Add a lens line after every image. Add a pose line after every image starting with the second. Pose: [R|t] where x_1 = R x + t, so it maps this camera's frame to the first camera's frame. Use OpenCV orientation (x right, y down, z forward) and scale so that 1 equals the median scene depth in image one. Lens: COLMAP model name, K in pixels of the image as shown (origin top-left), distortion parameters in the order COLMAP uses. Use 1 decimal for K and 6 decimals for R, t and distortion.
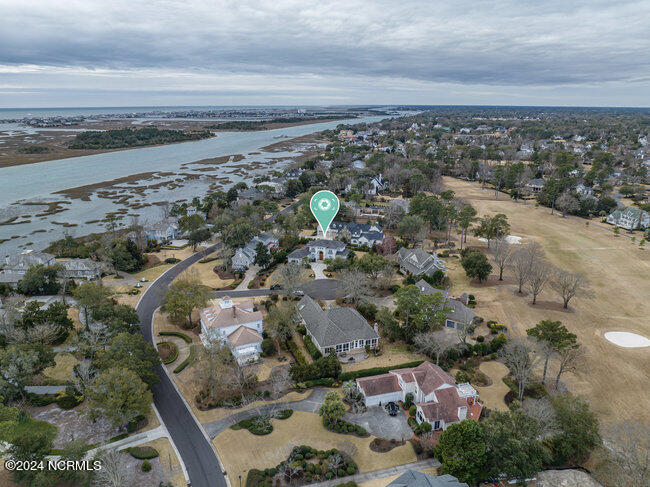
lens RADIAL K [[451.5, 0, 327.4], [0, 451.5, 236.8], [0, 0, 1]] dist [-0.040628, 0.010515]
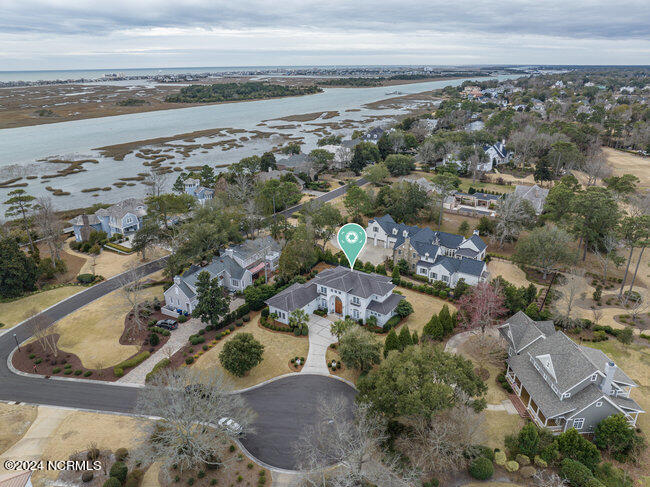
lens RADIAL K [[451.5, 0, 323.4], [0, 451.5, 236.7], [0, 0, 1]] dist [-0.040628, 0.010515]
pose [[0.961972, 0.088522, -0.258405, 0.051011], [-0.067237, 0.993661, 0.090095, -0.042373], [0.264743, -0.069294, 0.961826, 0.308915]]
